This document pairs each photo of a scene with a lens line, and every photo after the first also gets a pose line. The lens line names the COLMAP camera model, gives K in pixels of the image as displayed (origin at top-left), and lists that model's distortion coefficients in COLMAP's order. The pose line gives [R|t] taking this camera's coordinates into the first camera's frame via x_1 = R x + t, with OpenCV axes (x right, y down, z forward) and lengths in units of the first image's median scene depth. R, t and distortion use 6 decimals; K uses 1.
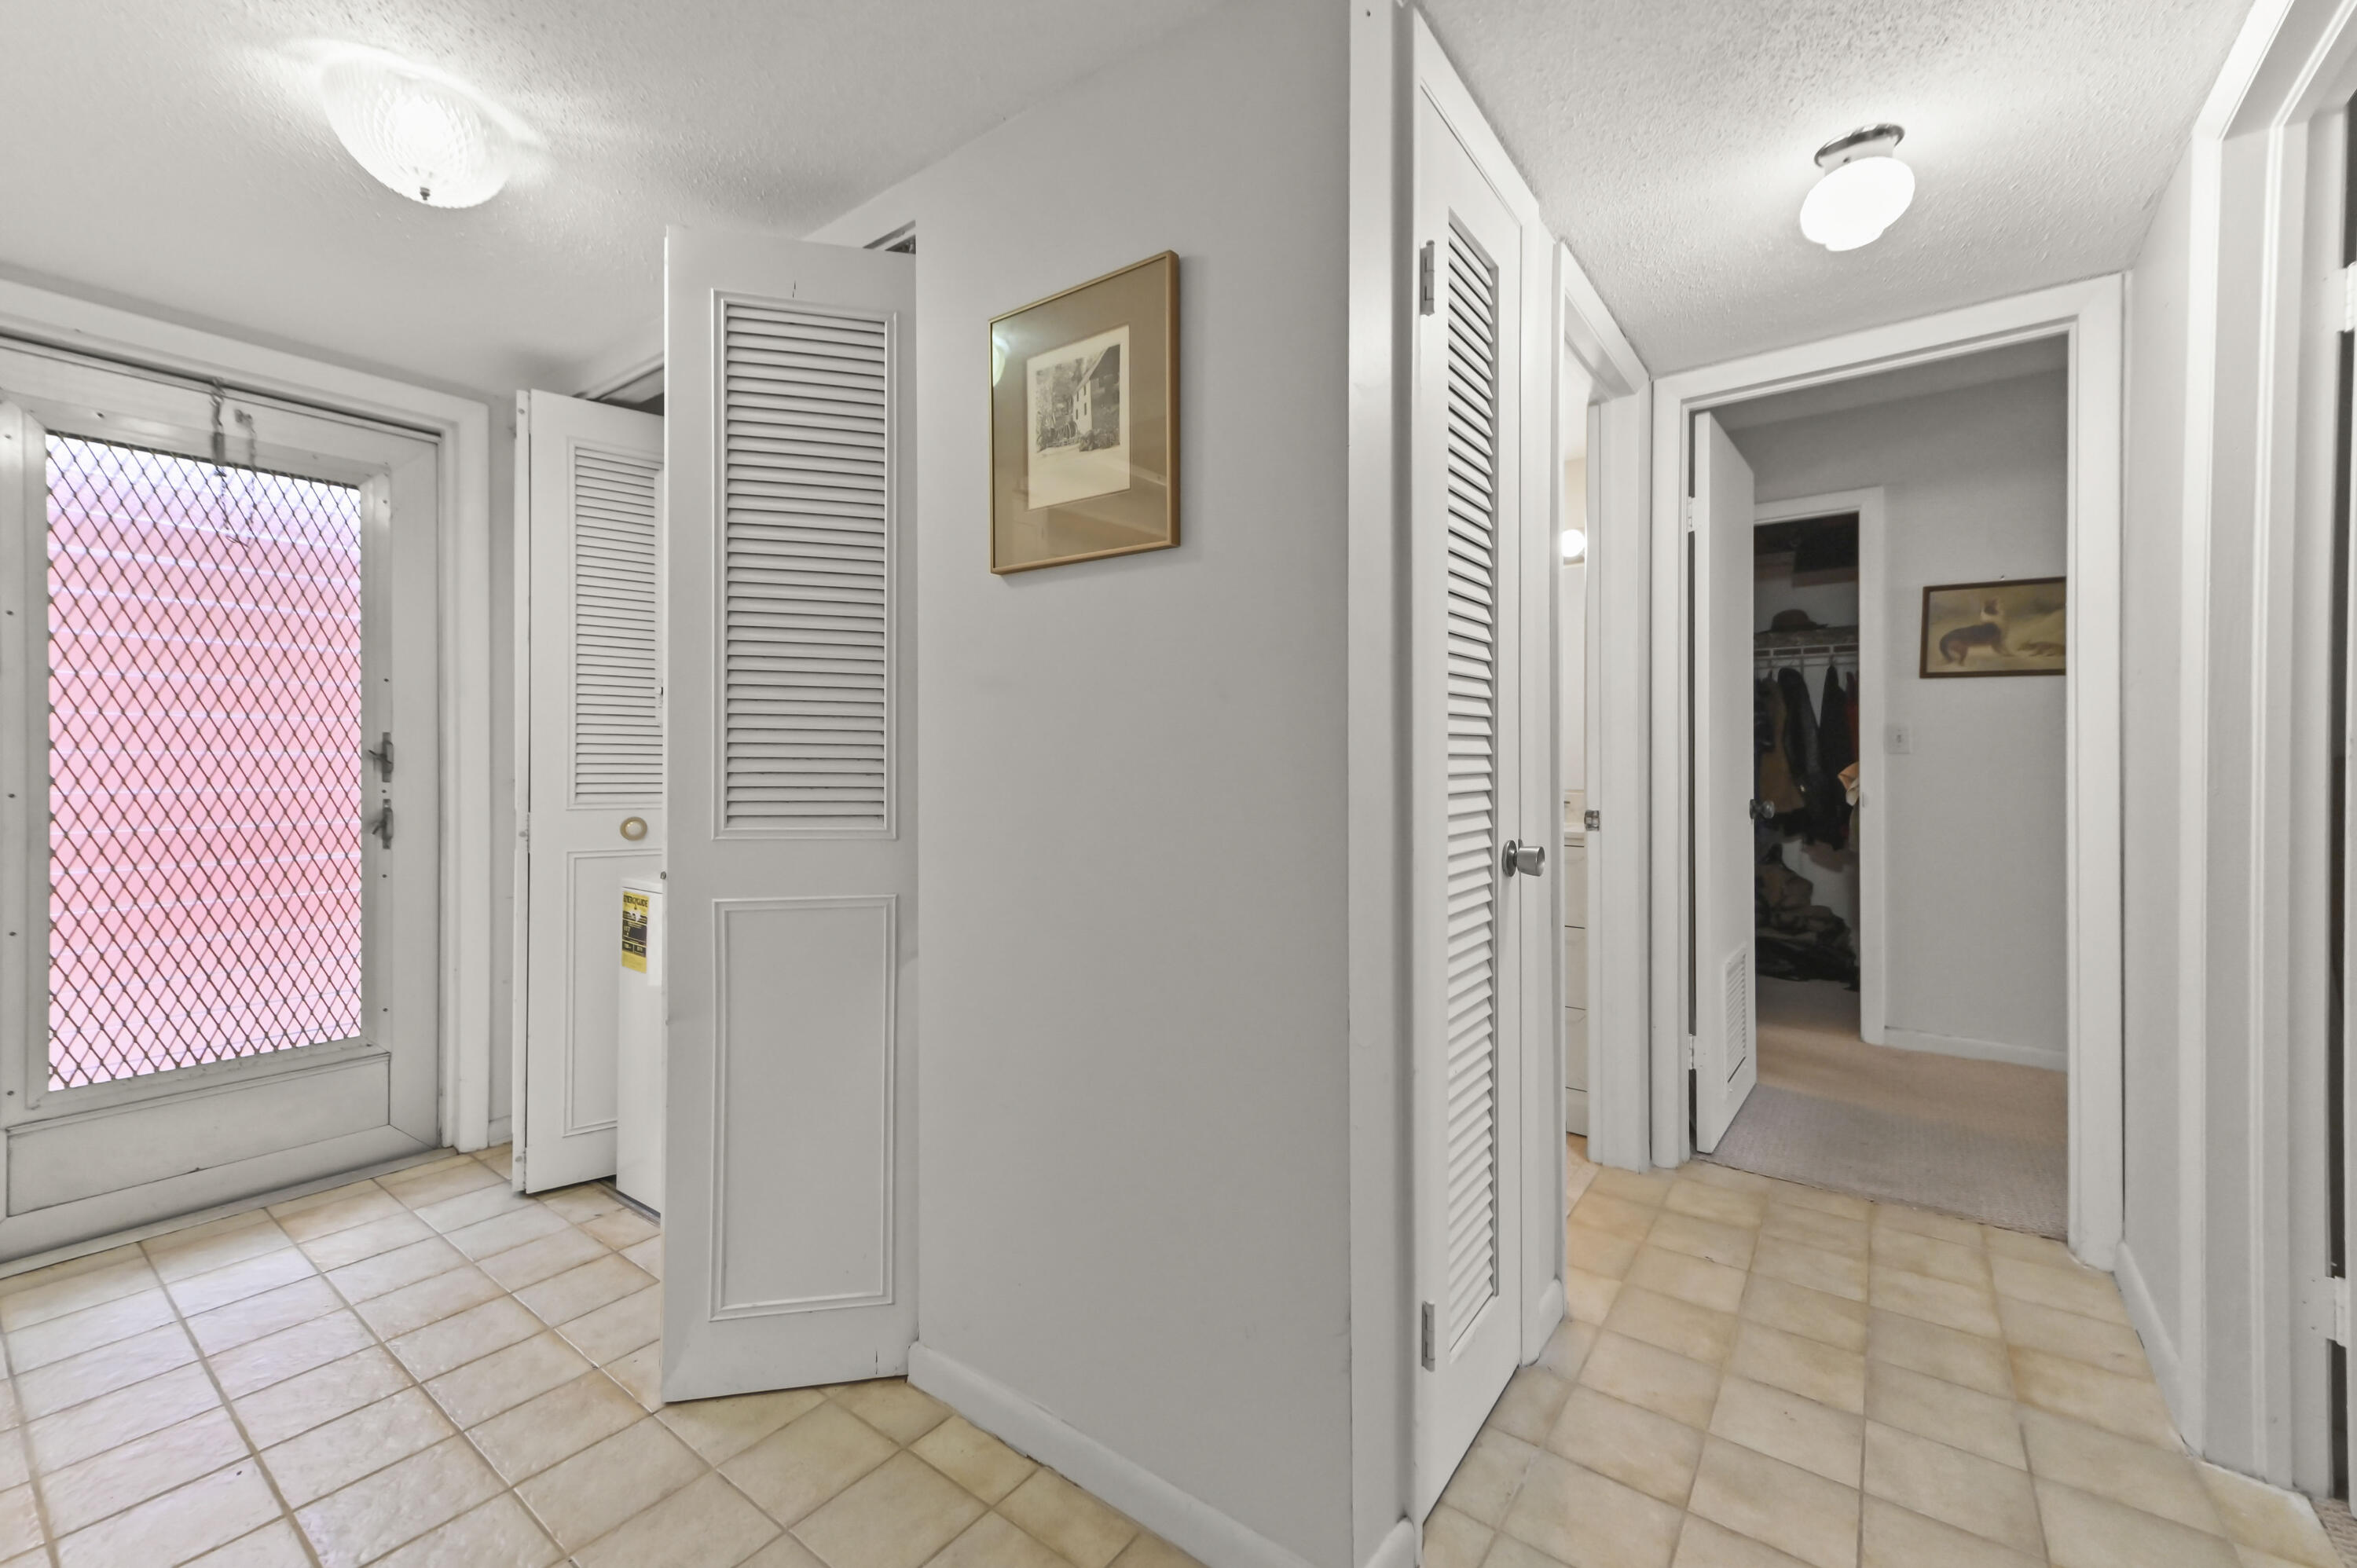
lens RADIAL K [[954.1, 0, 1173.4], [0, 954.1, 766.4], [0, 0, 1]] dist [0.022996, 0.000171]
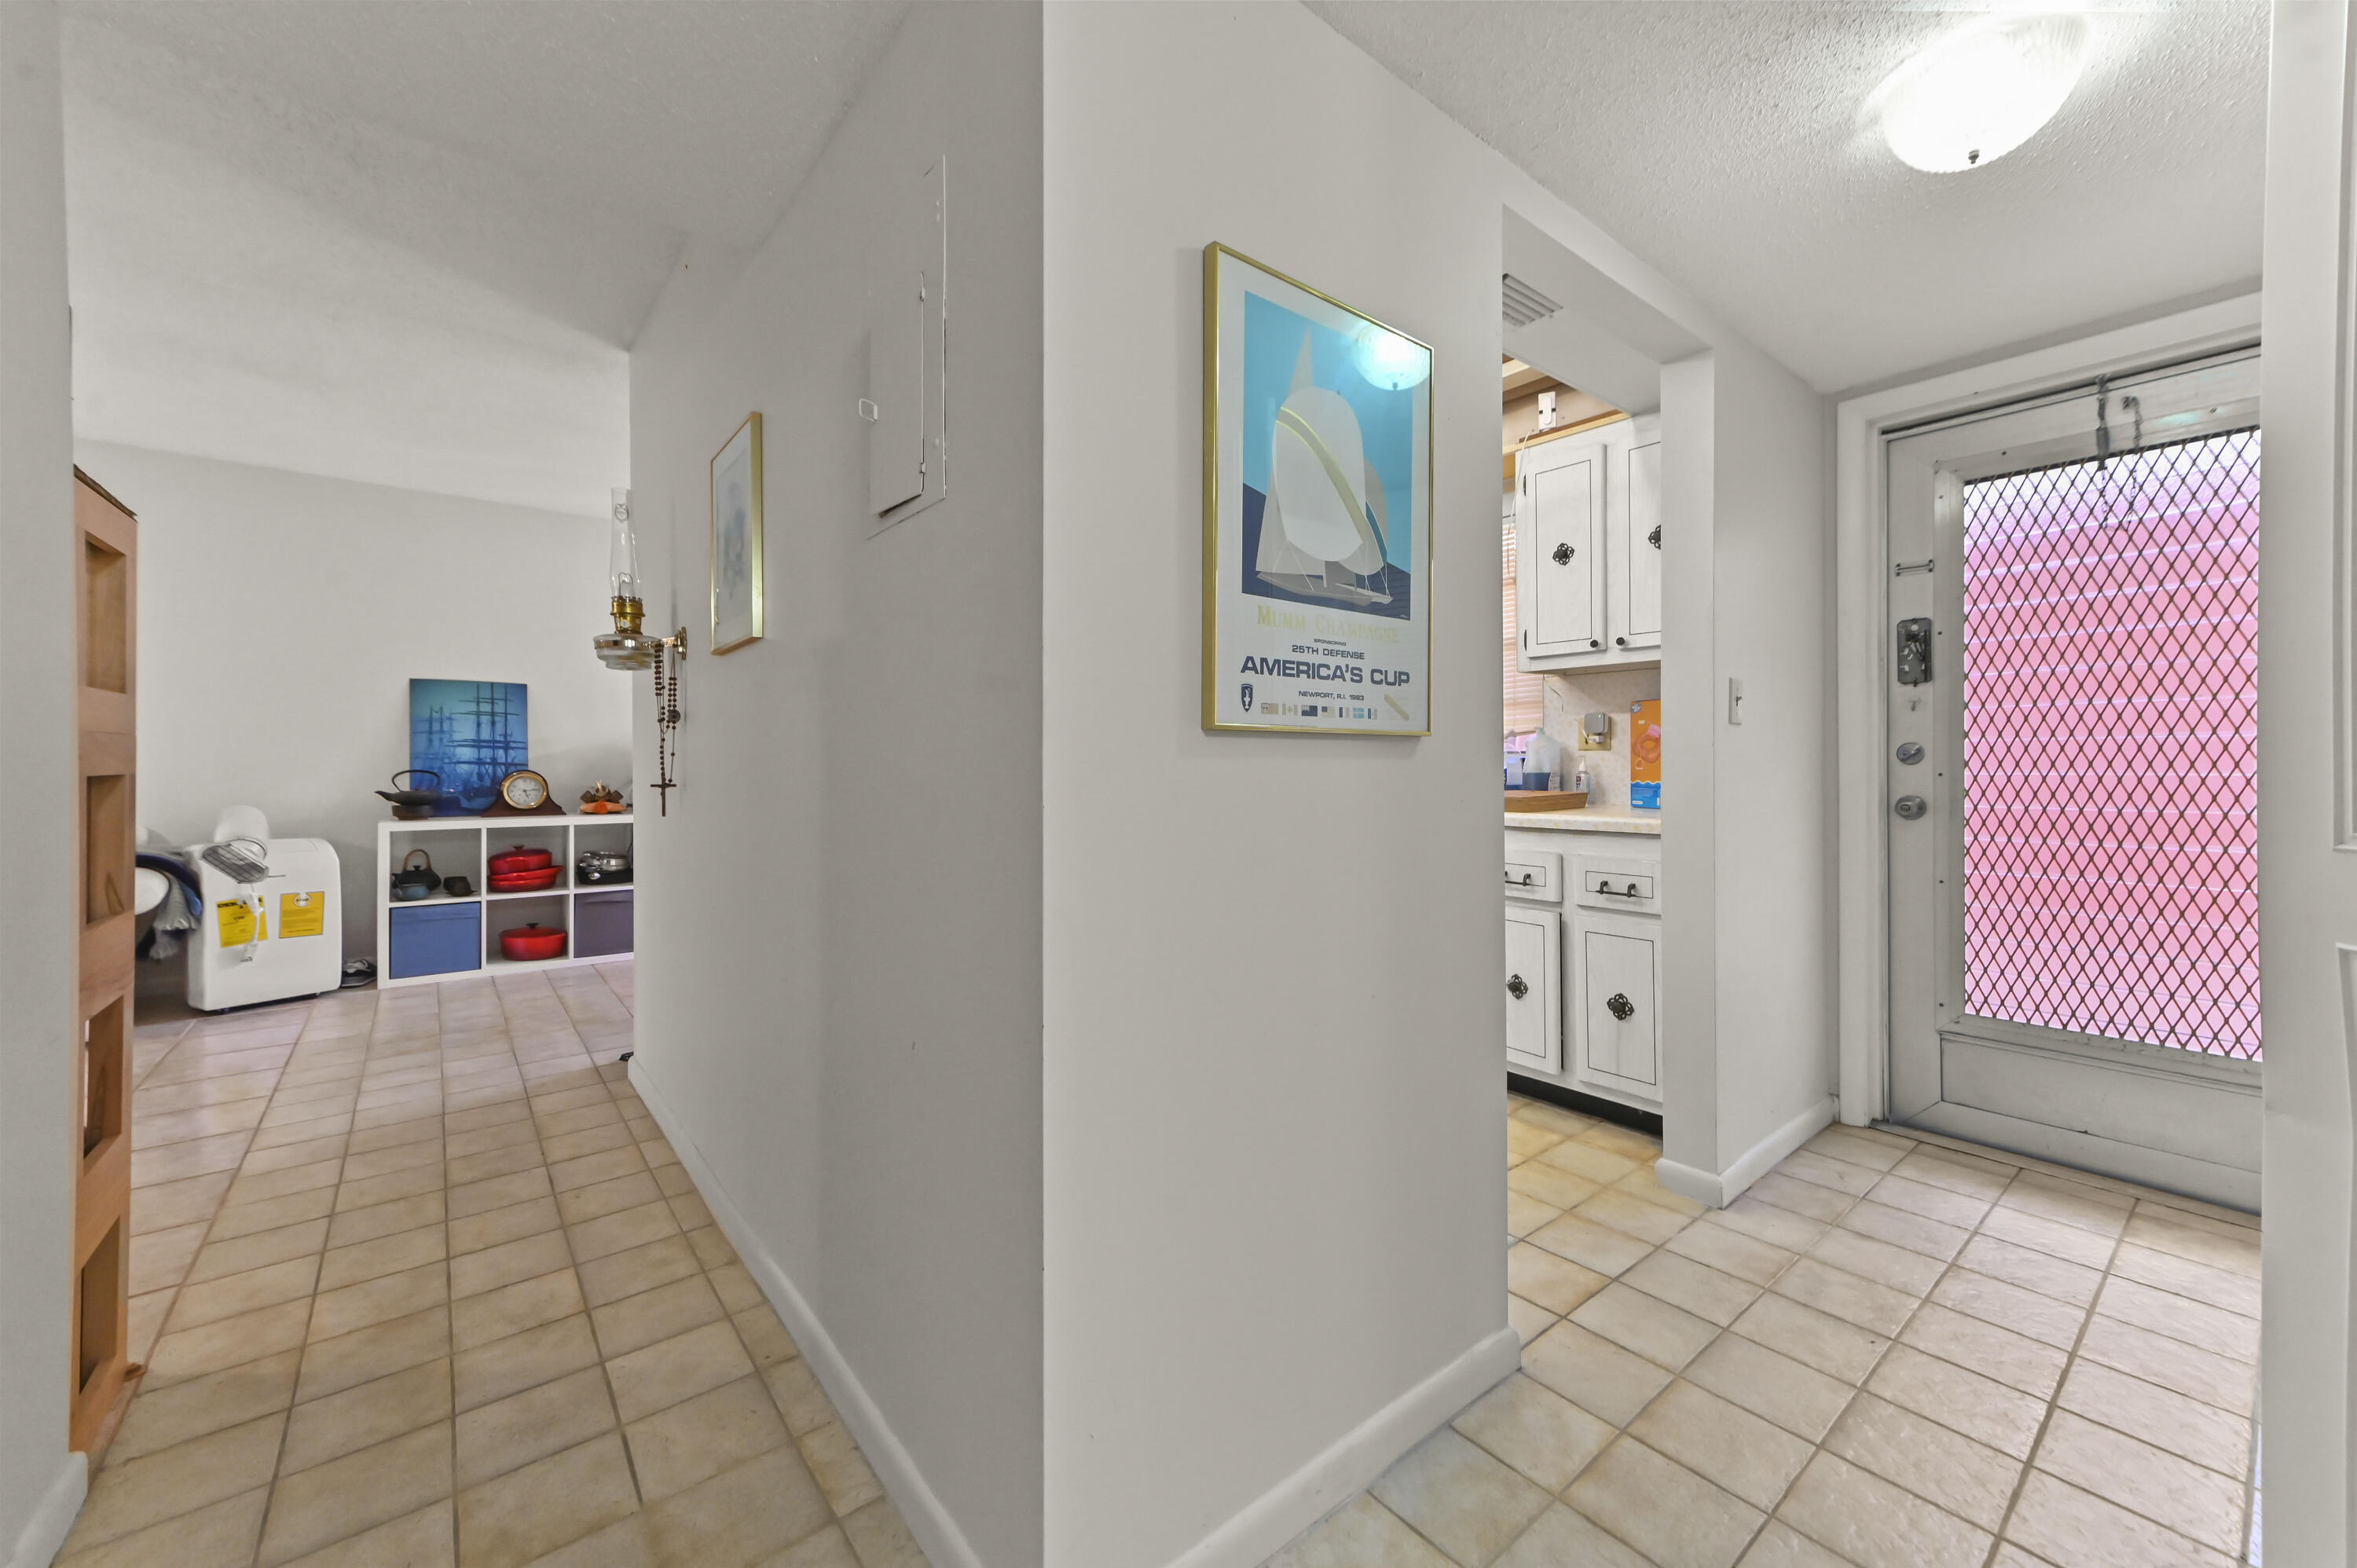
lens RADIAL K [[917.5, 0, 1178.2], [0, 917.5, 755.0], [0, 0, 1]] dist [0.014101, 0.000203]
pose [[-0.237001, -0.003013, -0.971505, 0.213500], [0.006936, 0.999964, -0.004794, 0.002217], [0.971485, -0.007875, -0.236972, 0.285911]]
